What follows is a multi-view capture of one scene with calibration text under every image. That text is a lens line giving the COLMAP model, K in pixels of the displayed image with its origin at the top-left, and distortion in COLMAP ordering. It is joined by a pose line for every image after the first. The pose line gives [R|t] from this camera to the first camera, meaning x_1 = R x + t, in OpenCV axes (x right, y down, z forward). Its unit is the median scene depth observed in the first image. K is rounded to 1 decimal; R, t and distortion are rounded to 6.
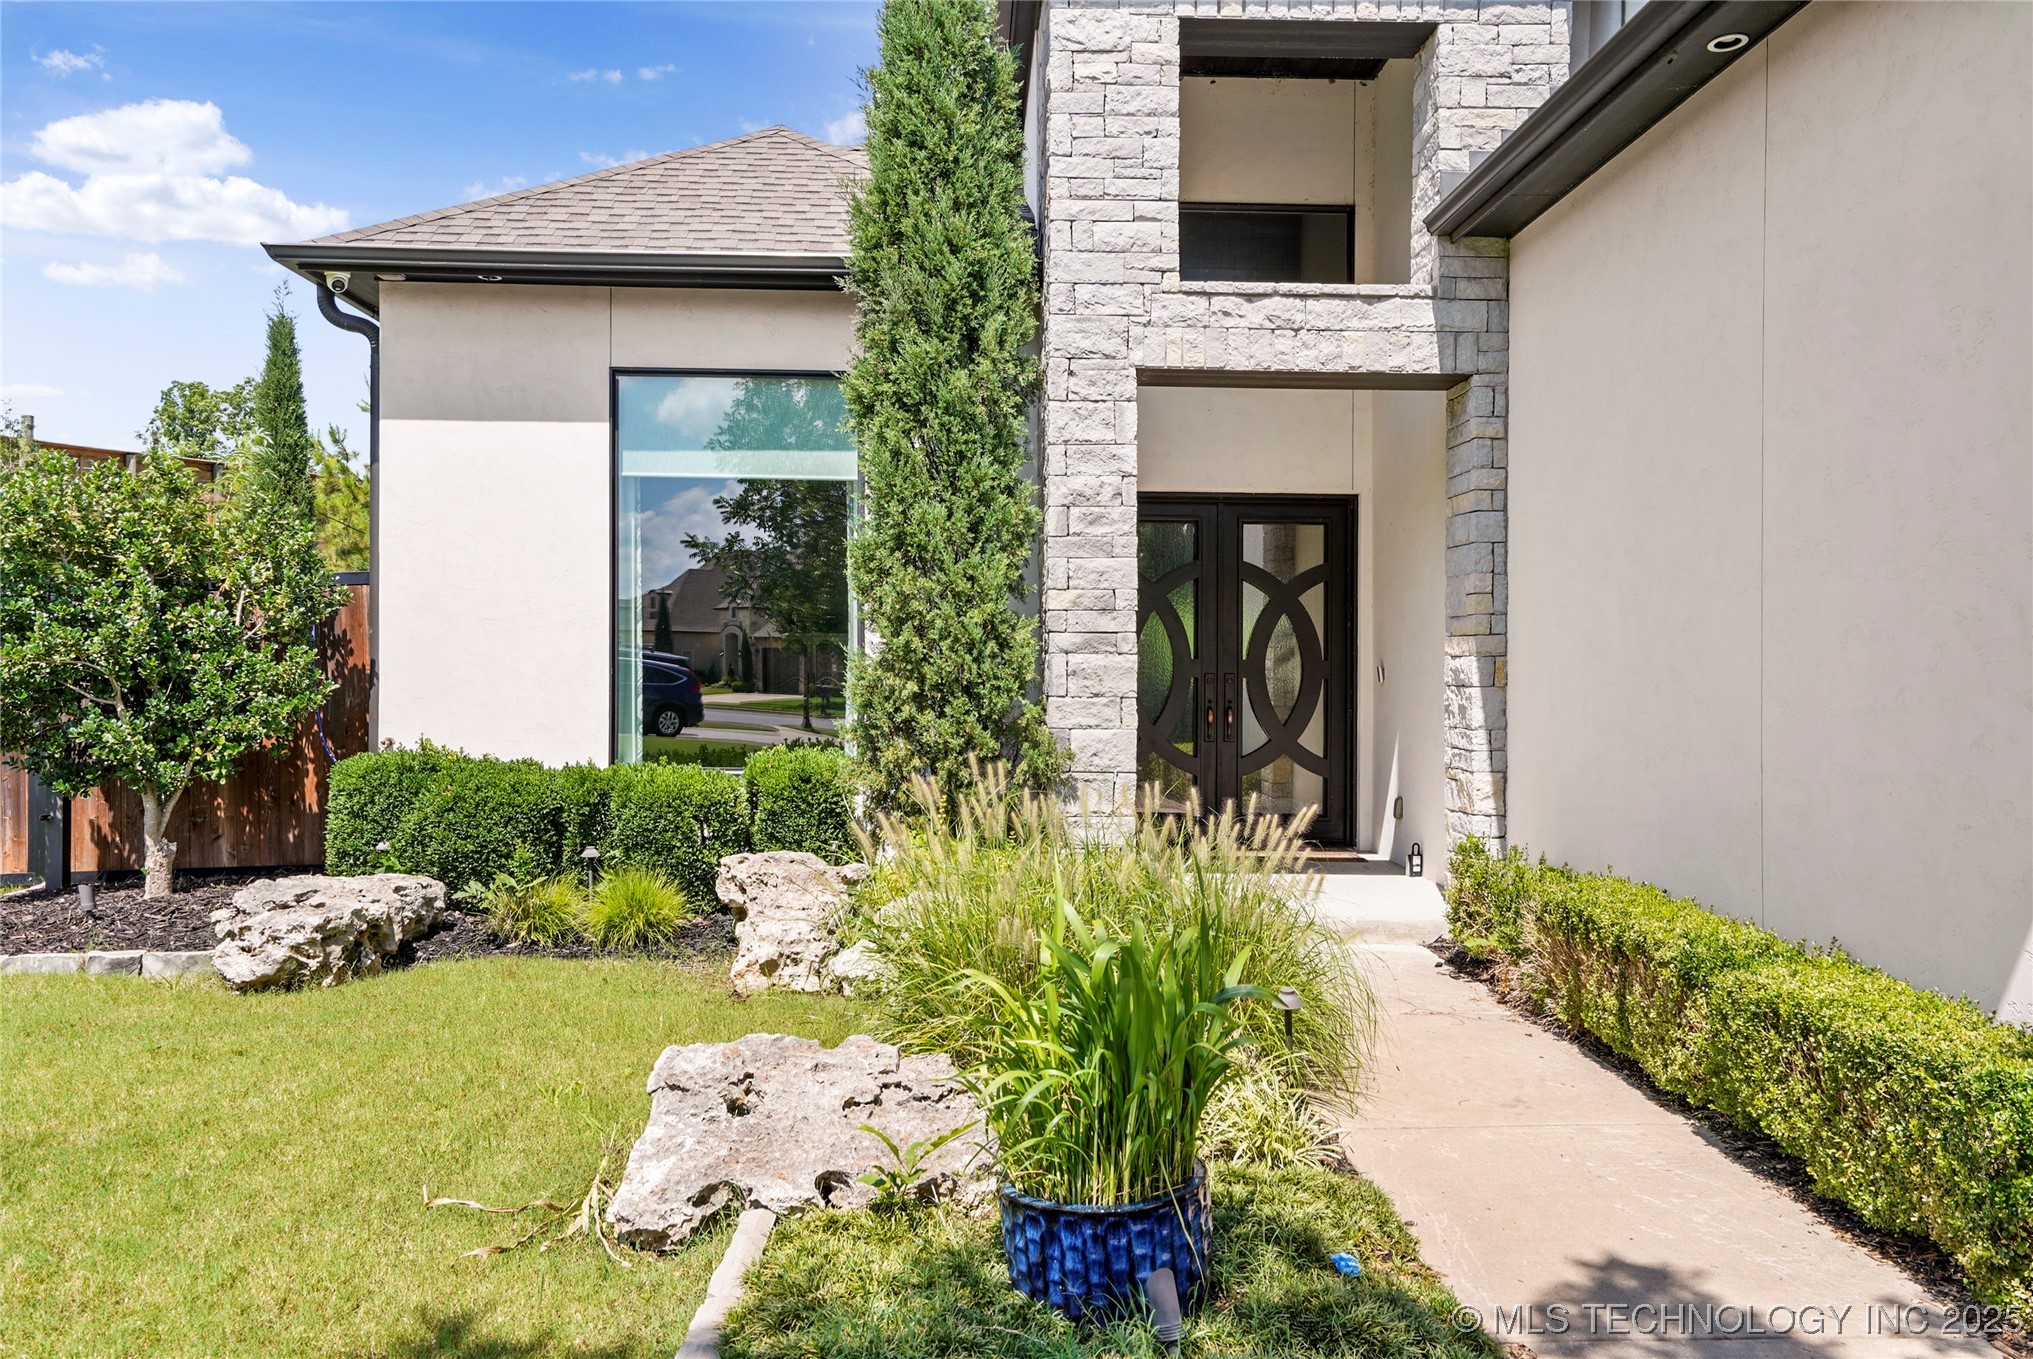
lens RADIAL K [[1421.3, 0, 1017.7], [0, 1421.3, 665.4], [0, 0, 1]] dist [0.033248, -0.000085]
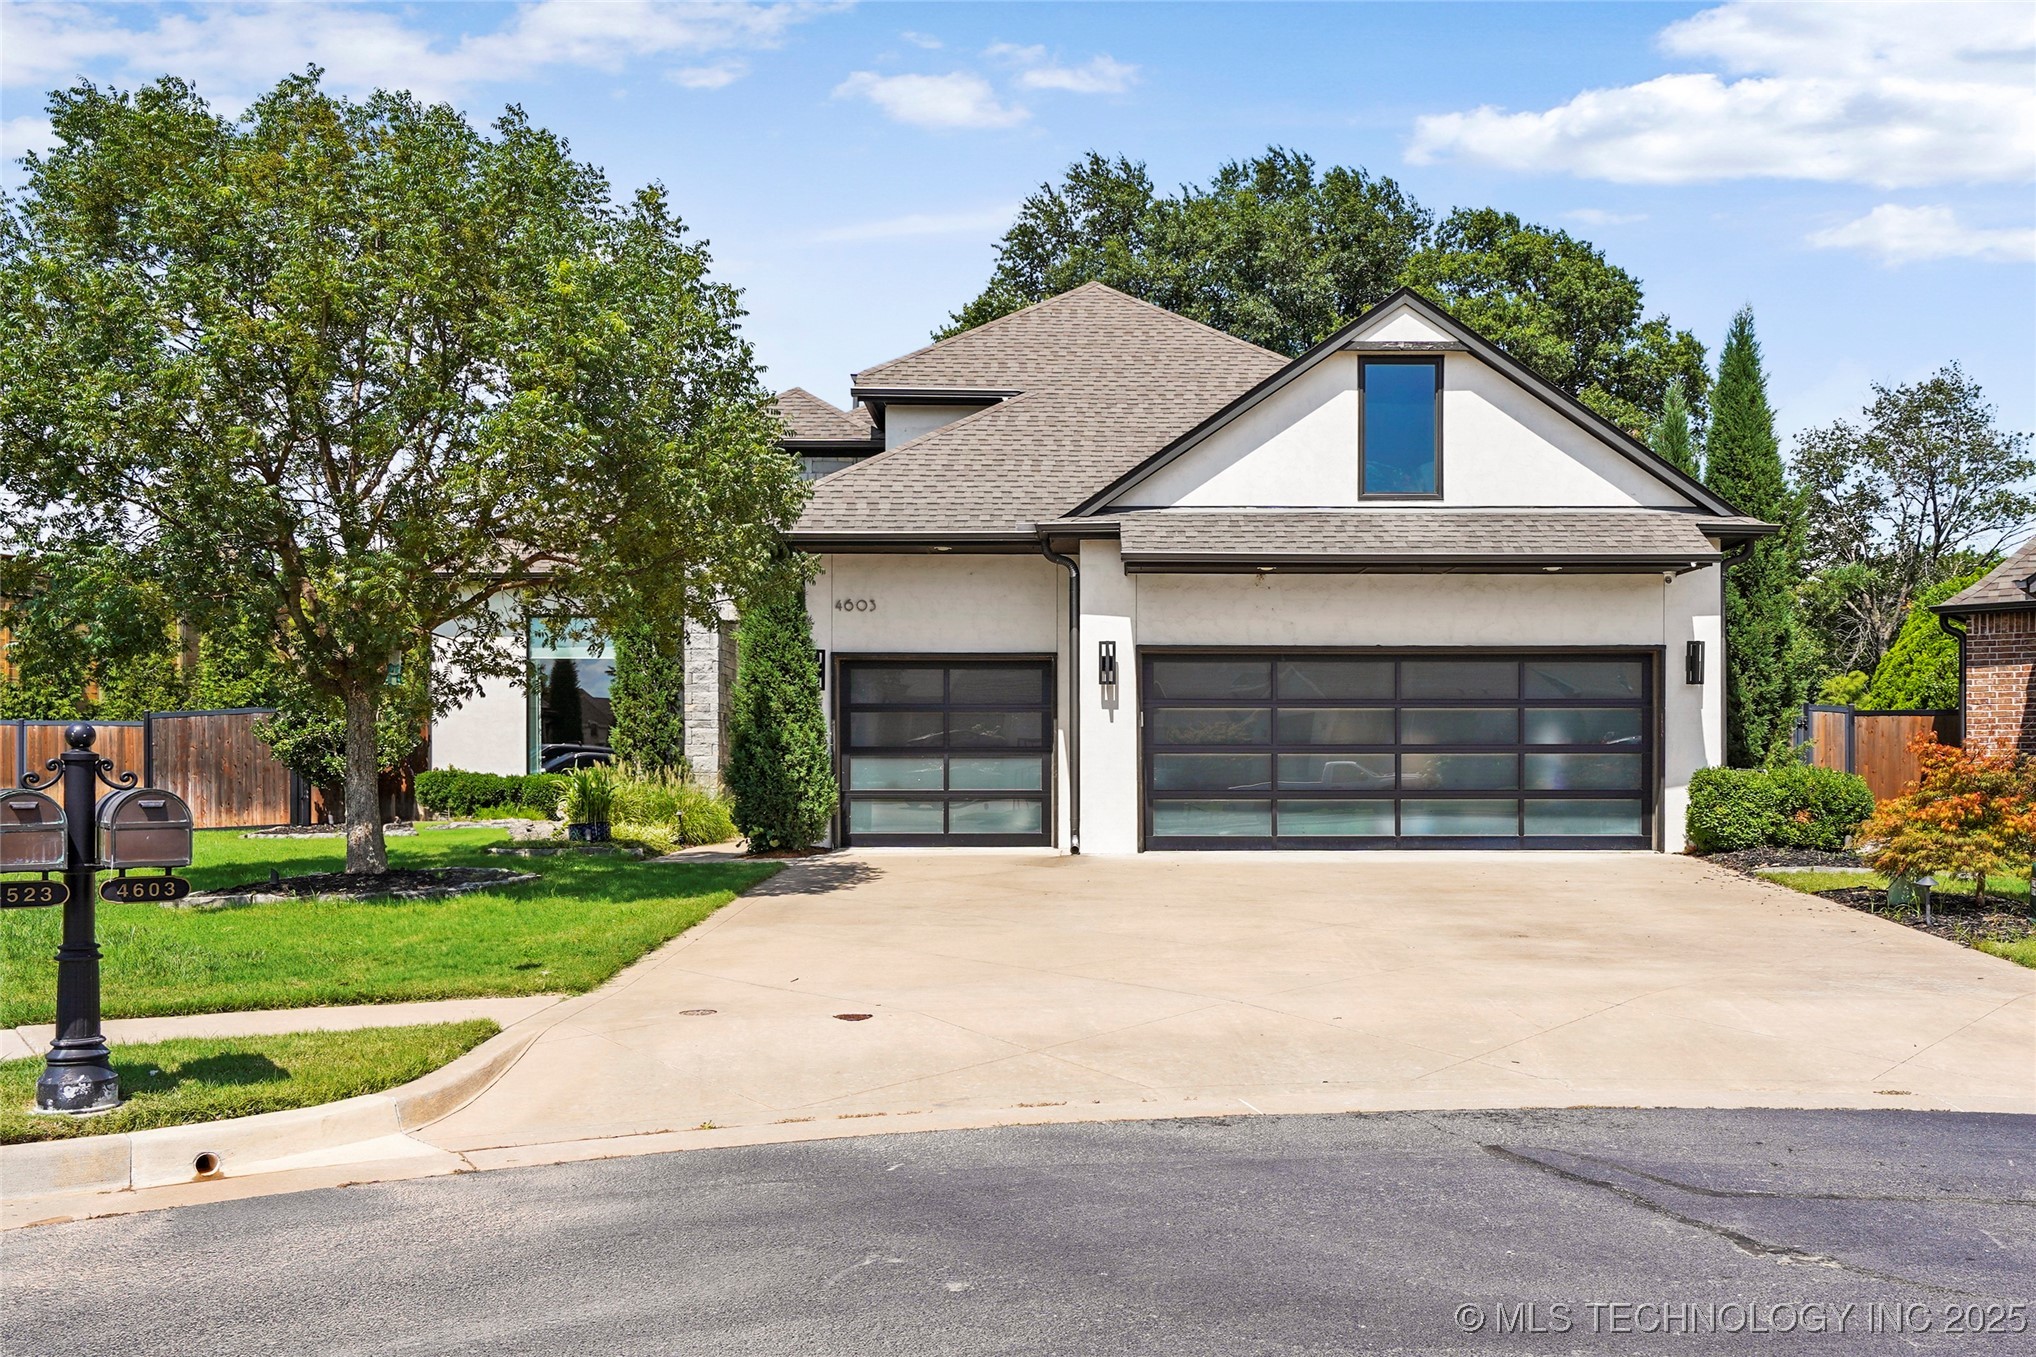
lens RADIAL K [[1709.6, 0, 1121.5], [0, 1709.6, 754.9], [0, 0, 1]] dist [0.028220, 0.020559]
pose [[0.999892, -0.012996, -0.006879, 0.860510], [0.012913, 0.999846, -0.011920, 0.090720], [0.007033, 0.011830, 0.999905, -2.205236]]
